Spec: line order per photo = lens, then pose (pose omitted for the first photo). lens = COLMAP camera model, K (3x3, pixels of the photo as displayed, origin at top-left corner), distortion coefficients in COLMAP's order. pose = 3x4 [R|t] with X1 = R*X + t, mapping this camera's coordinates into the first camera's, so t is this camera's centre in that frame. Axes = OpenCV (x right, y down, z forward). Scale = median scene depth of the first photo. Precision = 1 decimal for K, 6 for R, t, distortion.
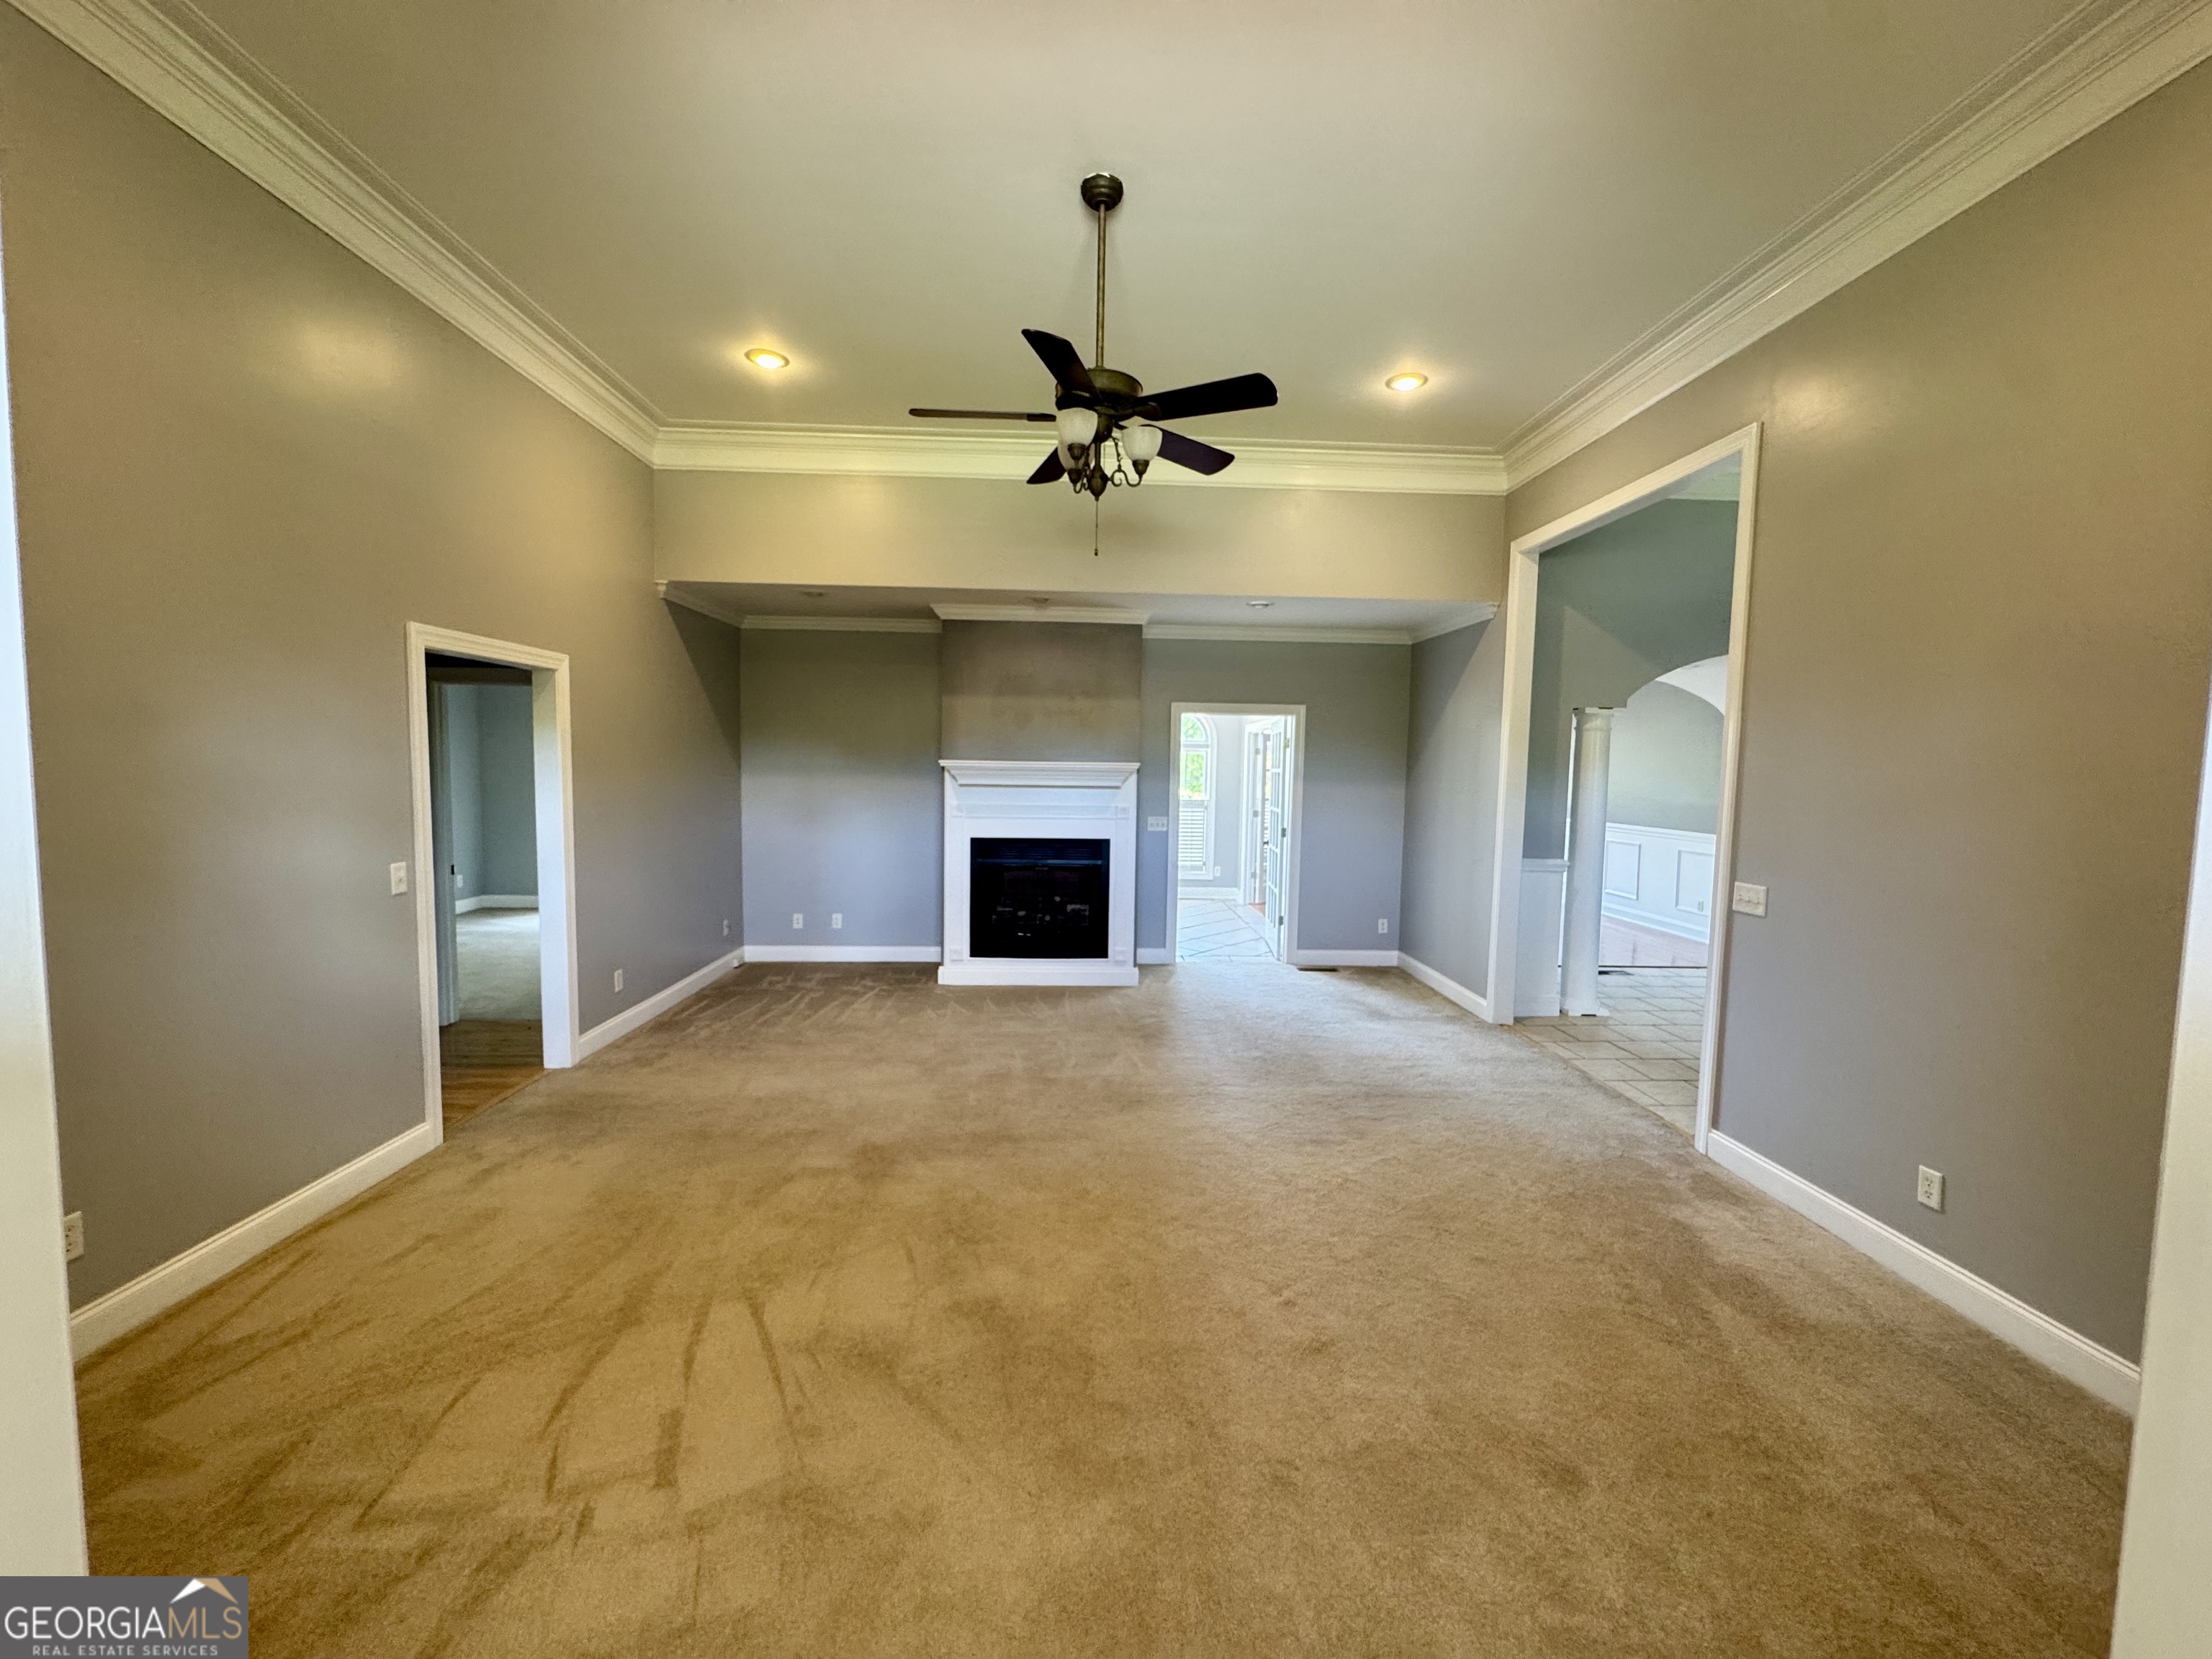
lens RADIAL K [[896.8, 0, 1105.4], [0, 896.8, 832.2], [0, 0, 1]] dist [0.000347, 0.000119]
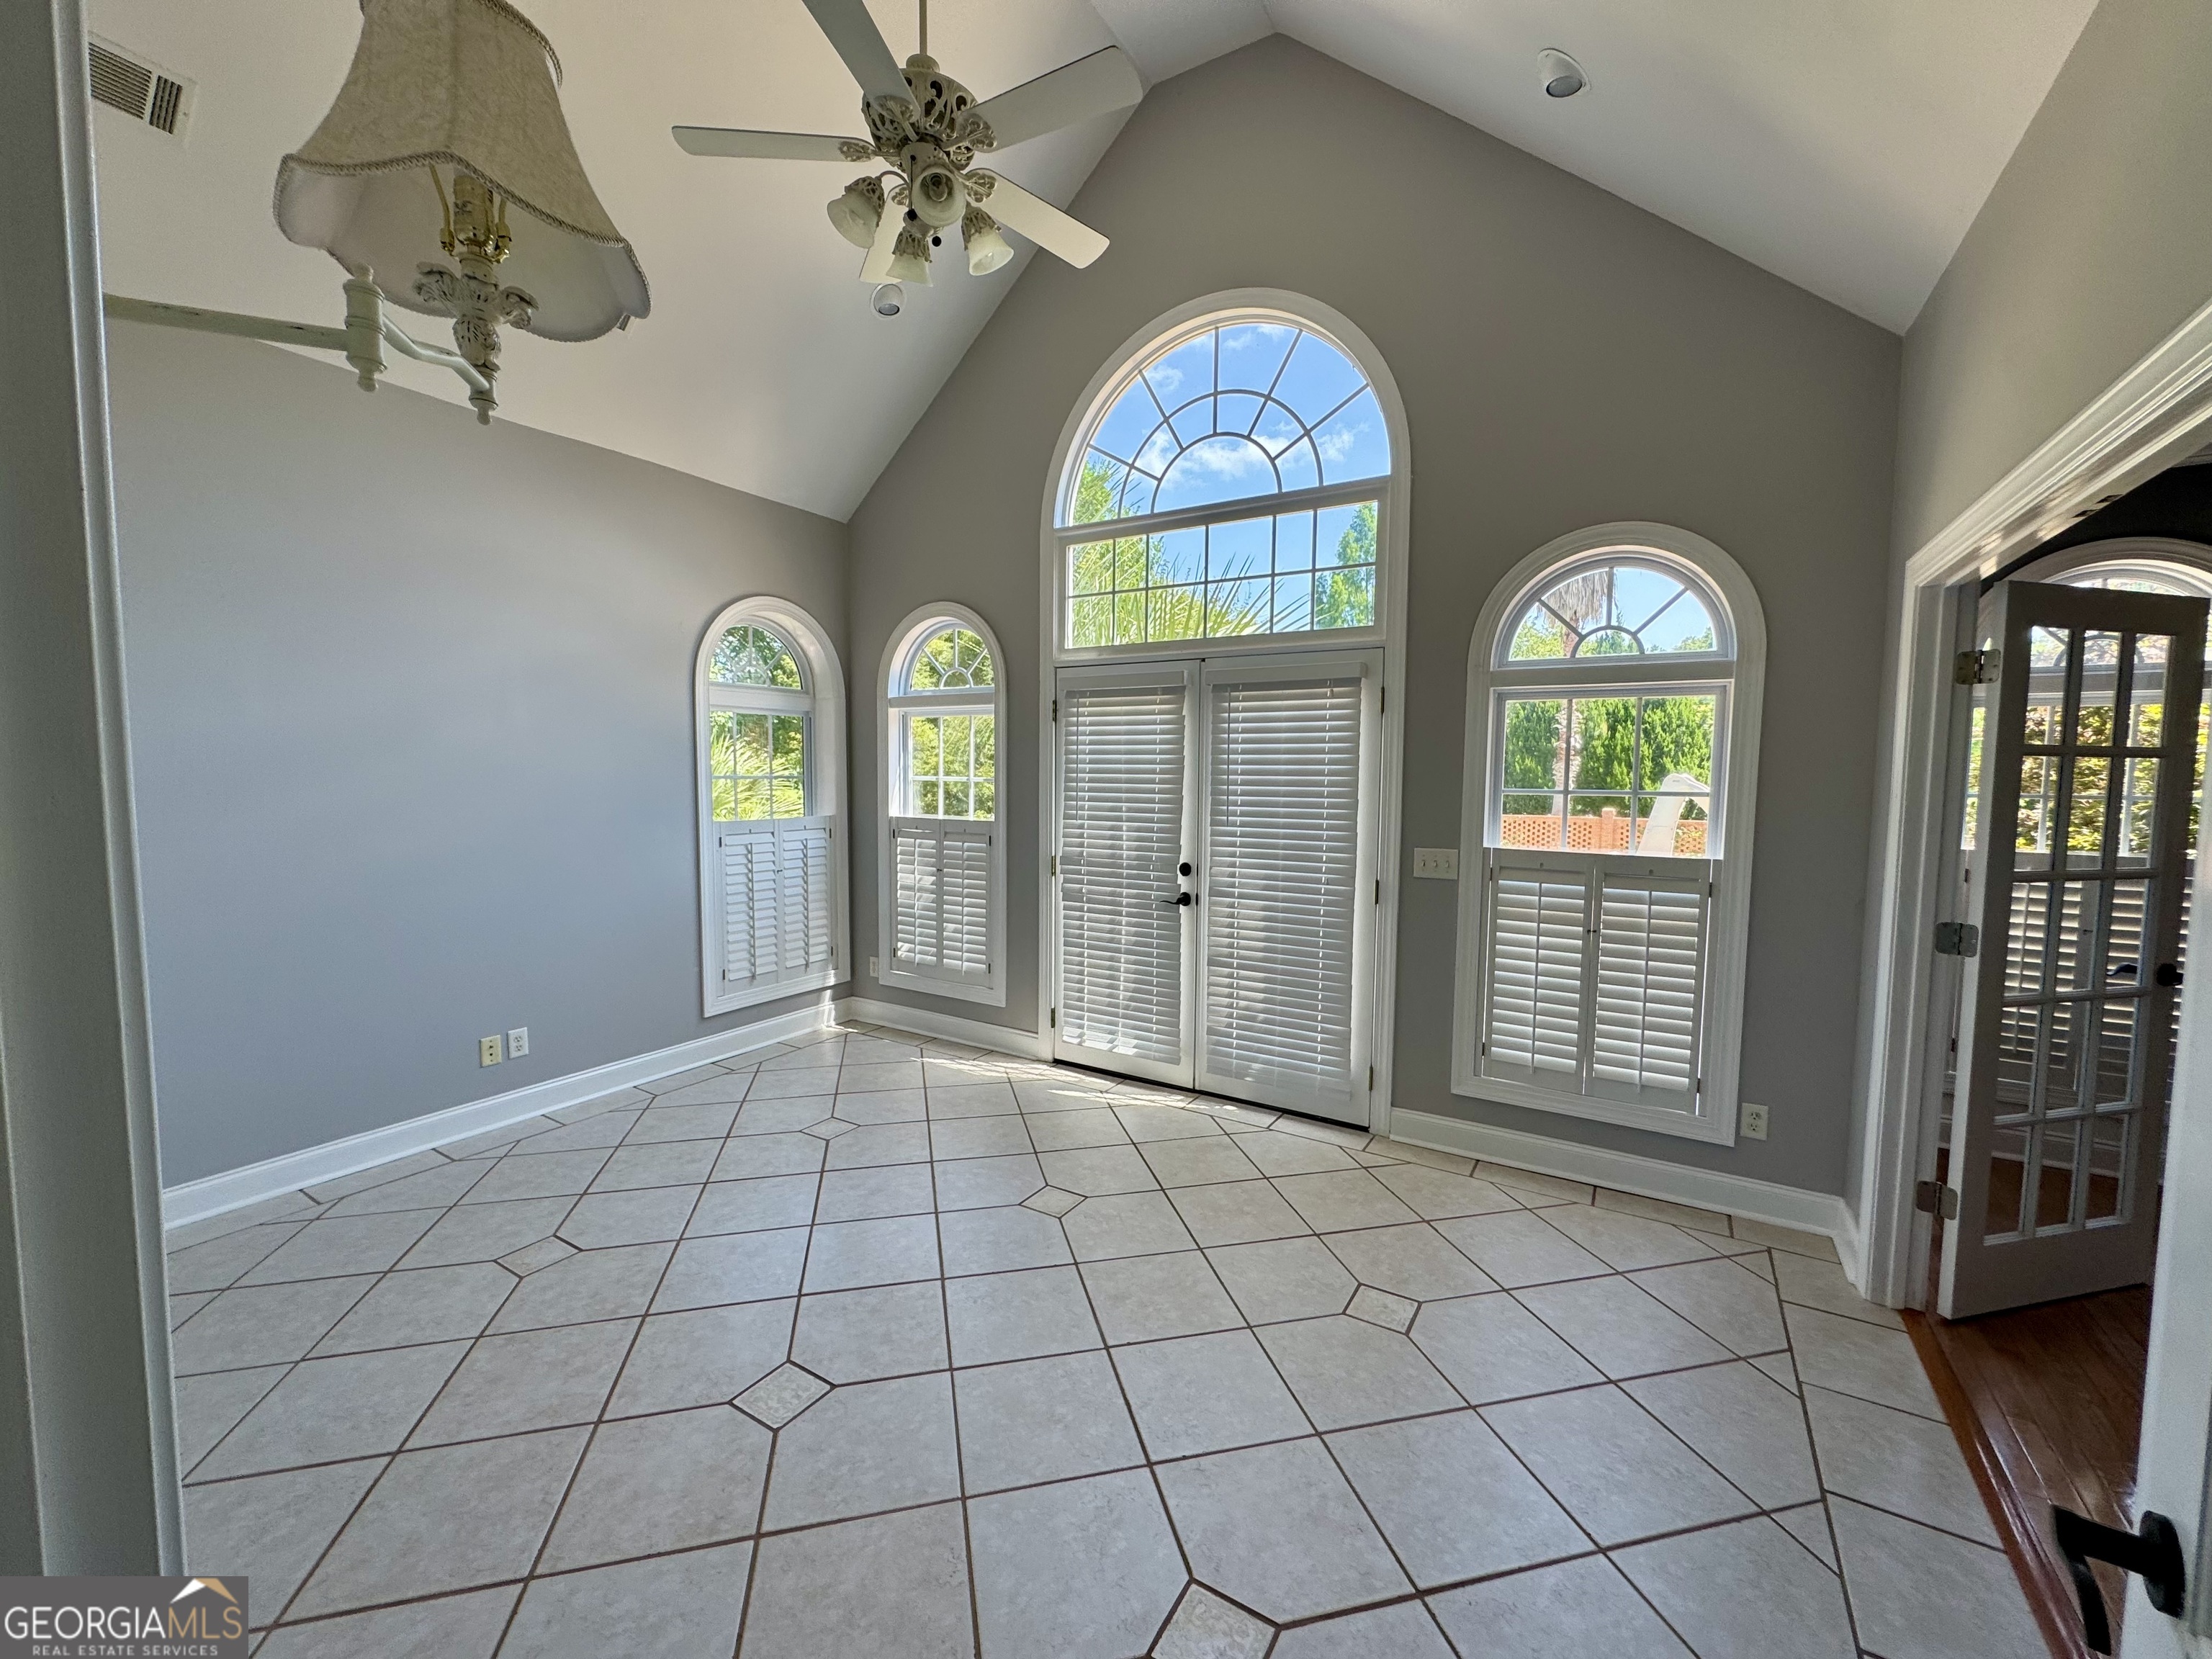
lens RADIAL K [[896.8, 0, 1102.5], [0, 896.8, 829.5], [0, 0, 1]] dist [0.000347, 0.000119]
pose [[0.817778, 0.033949, -0.574532, 0.117924], [-0.036378, 0.999312, 0.007270, -0.041930], [0.574383, 0.014955, 0.818450, 0.669416]]
